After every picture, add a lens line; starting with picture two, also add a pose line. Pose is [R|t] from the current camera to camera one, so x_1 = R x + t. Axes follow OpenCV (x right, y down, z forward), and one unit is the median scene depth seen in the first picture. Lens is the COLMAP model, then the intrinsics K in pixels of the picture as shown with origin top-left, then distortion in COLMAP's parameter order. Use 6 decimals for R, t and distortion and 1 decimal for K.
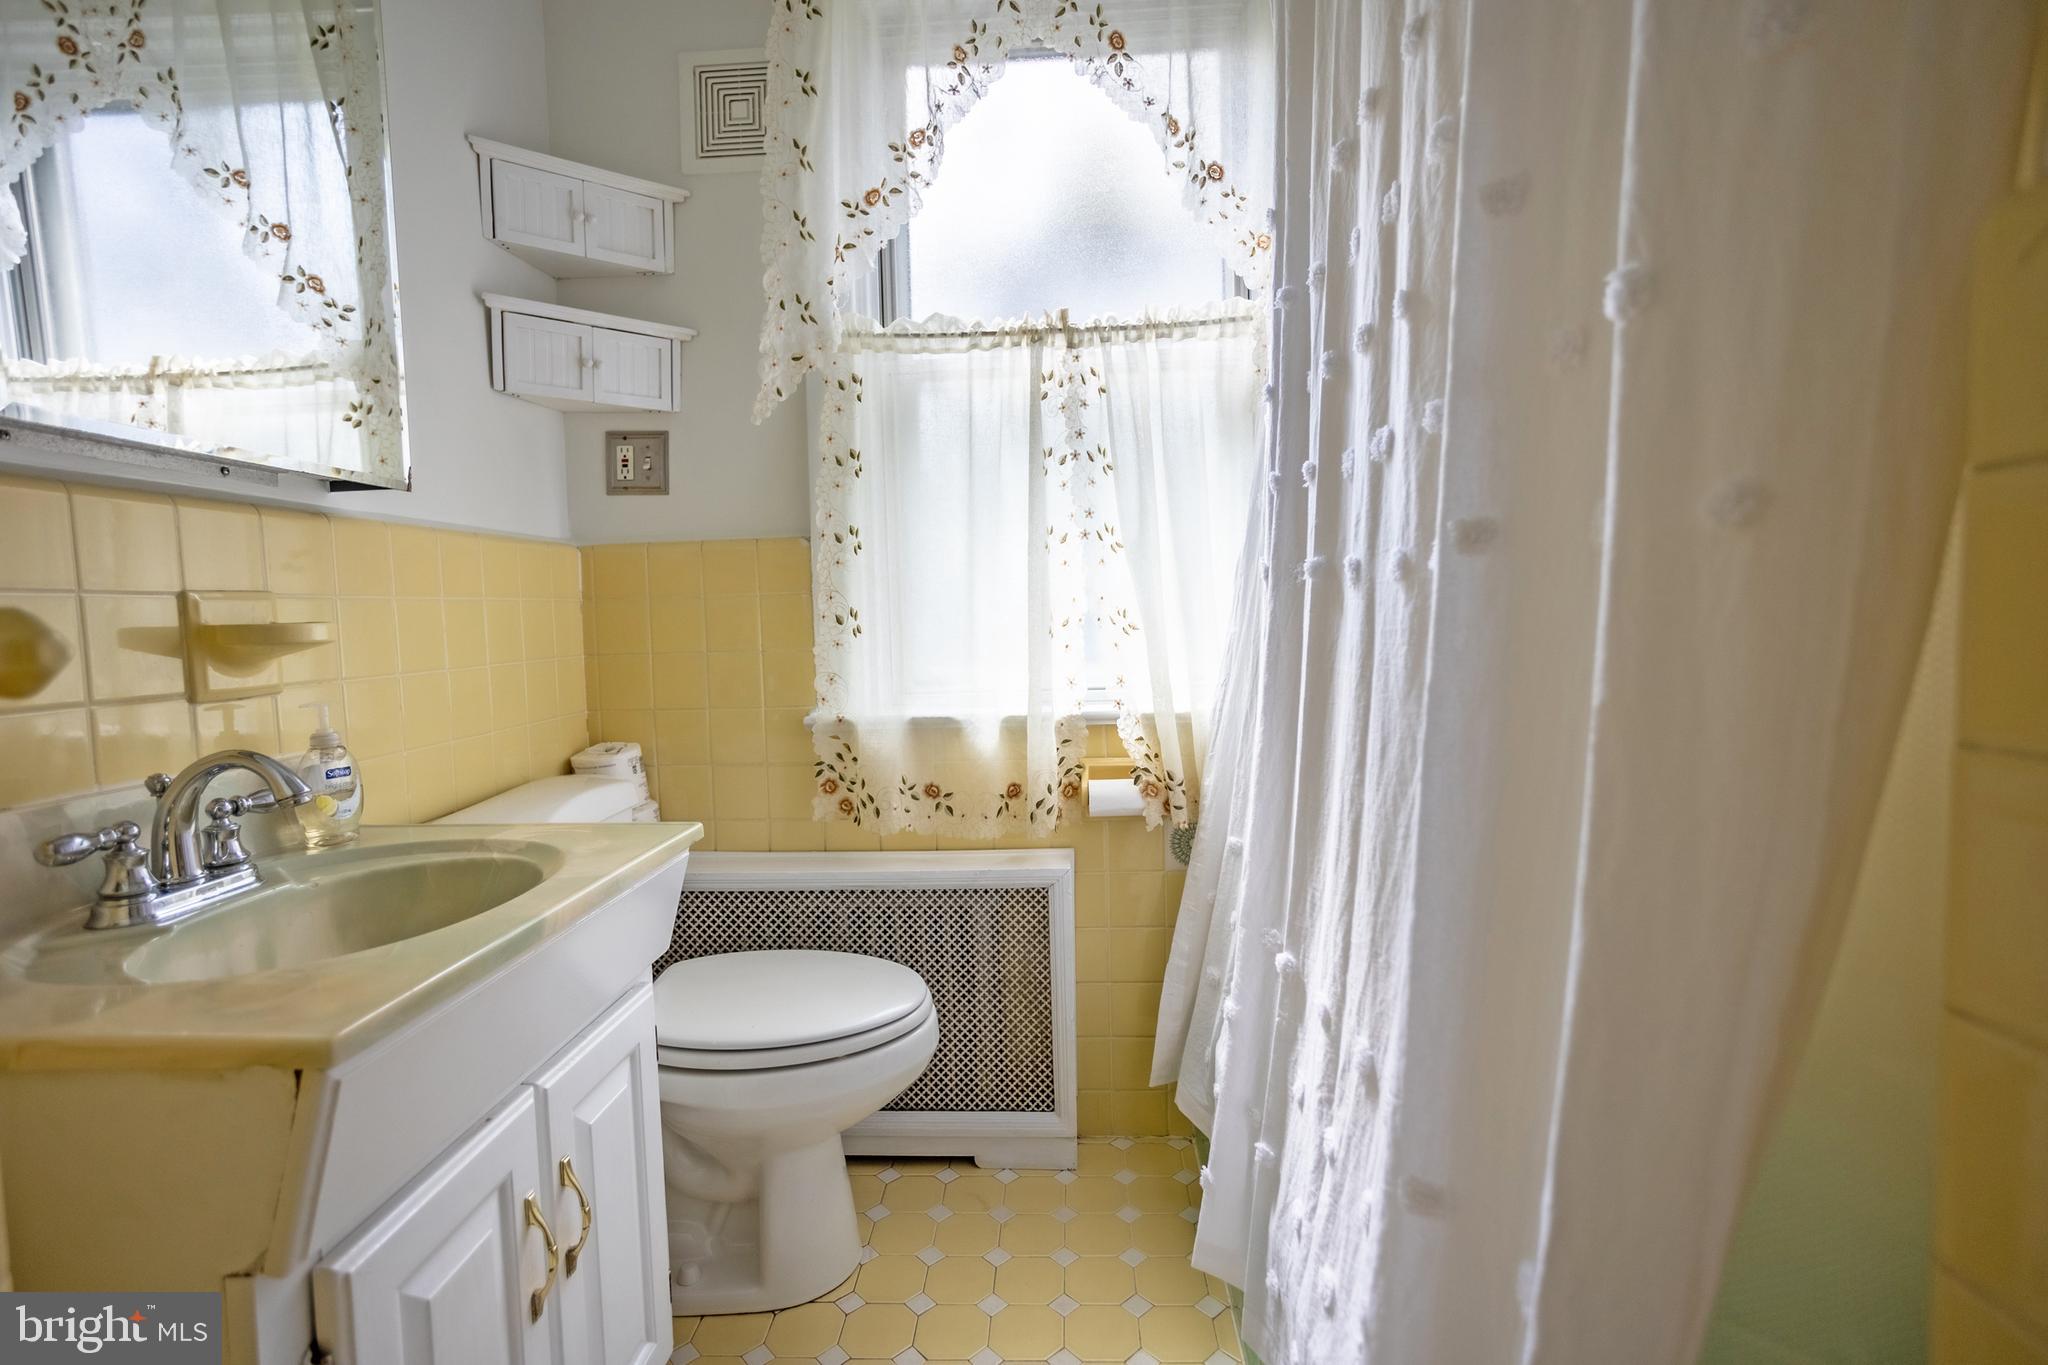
lens RADIAL K [[988.4, 0, 1022.0], [0, 988.4, 678.9], [0, 0, 1]] dist [-0.033345, 0.018831]
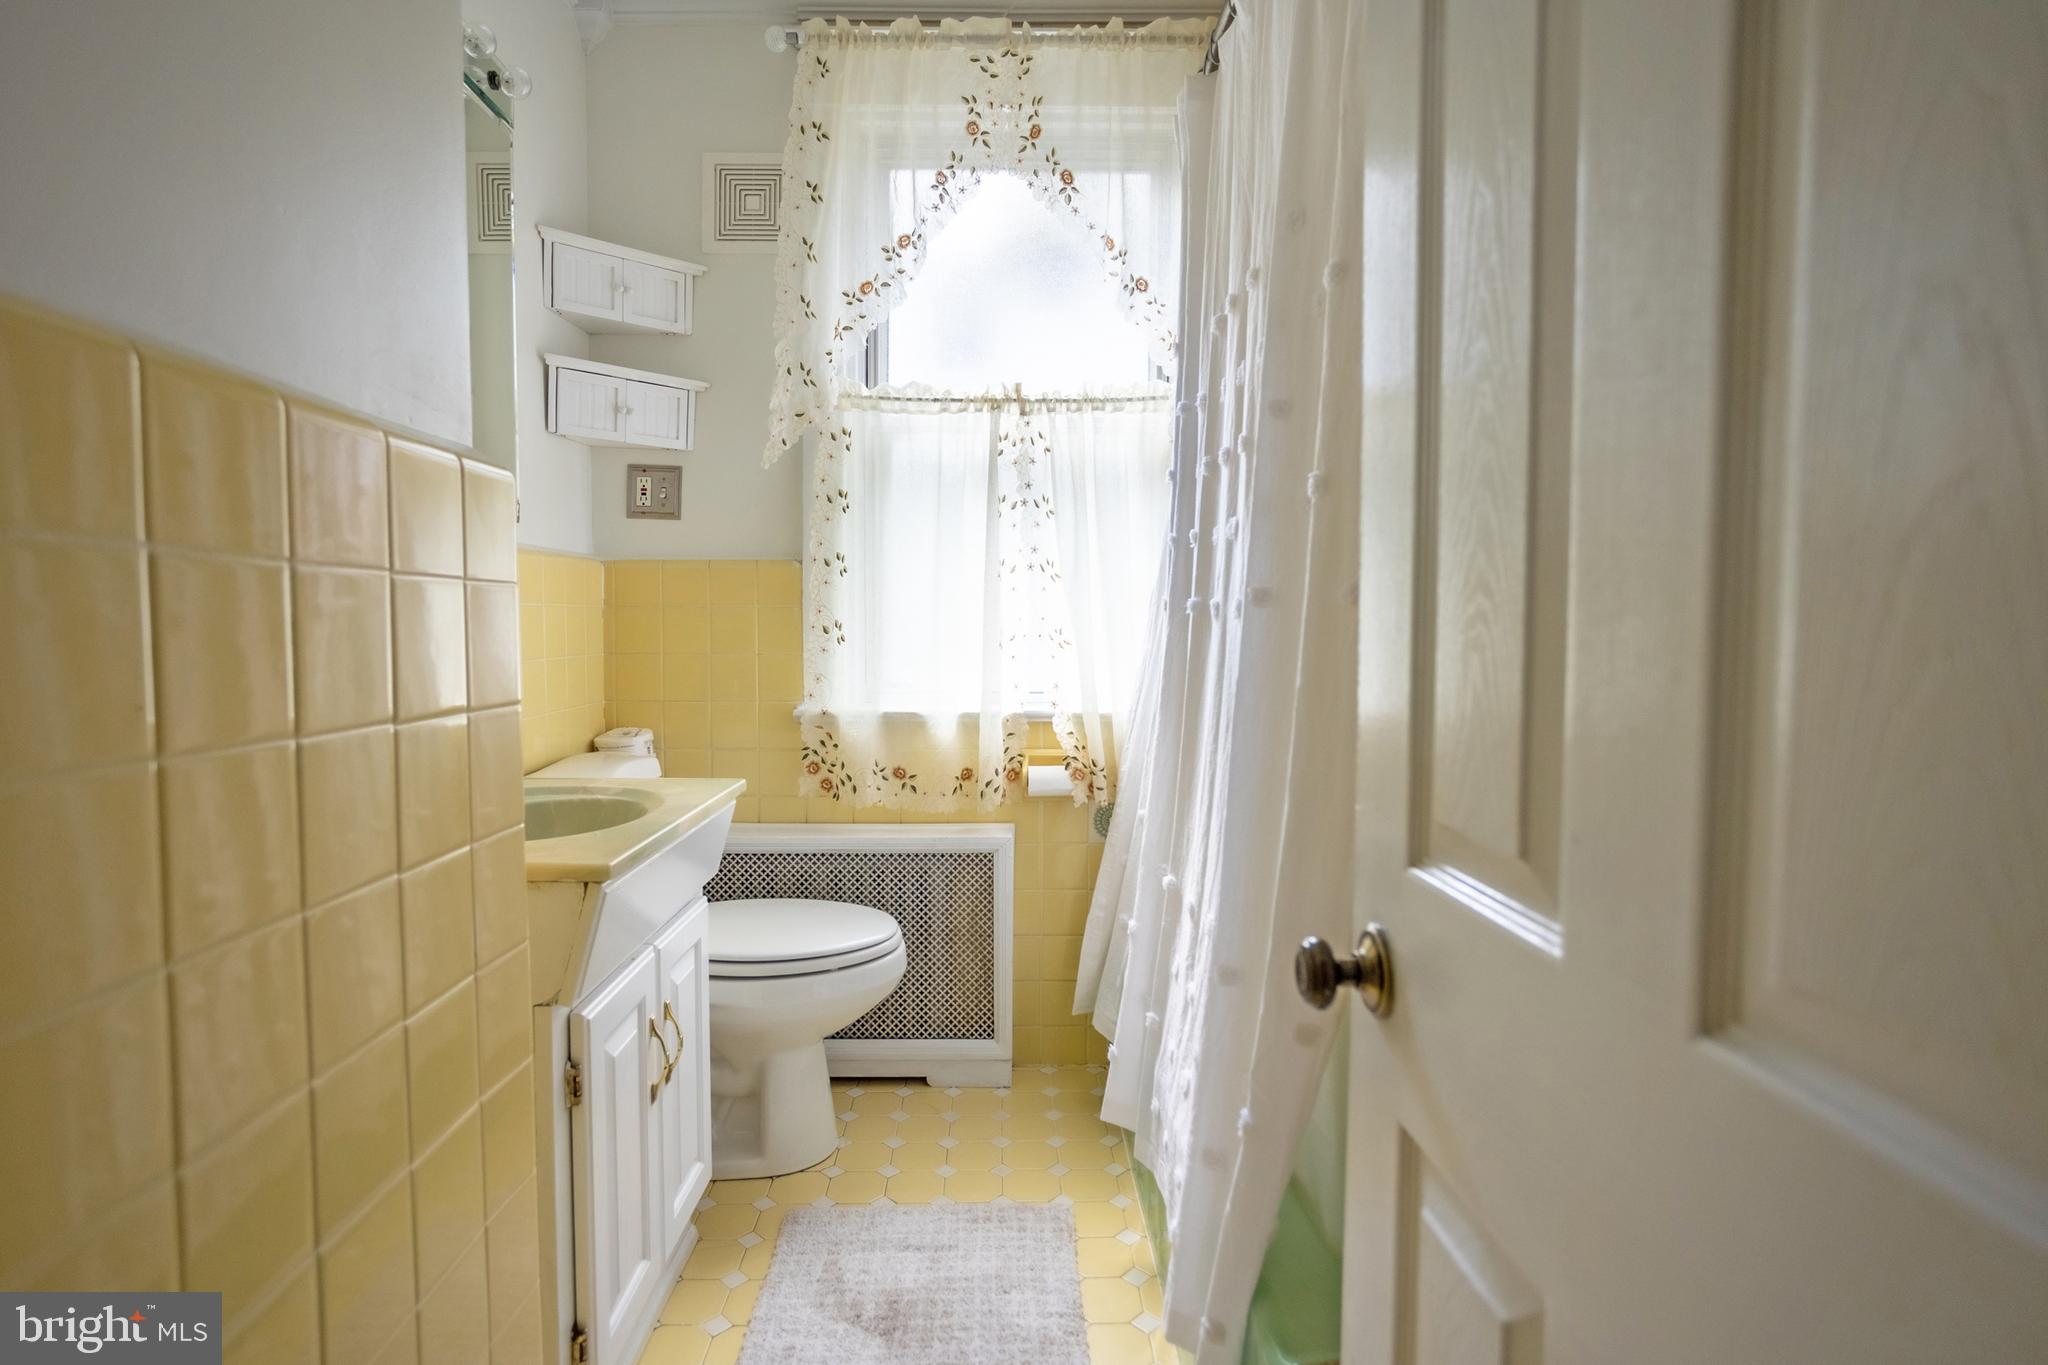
lens RADIAL K [[988.4, 0, 1031.5], [0, 988.4, 680.0], [0, 0, 1]] dist [-0.033345, 0.018831]
pose [[0.996631, 0.026127, 0.077739, -0.028375], [-0.025113, 0.999587, -0.013985, 0.012855], [-0.078072, 0.011986, 0.996876, -0.237992]]
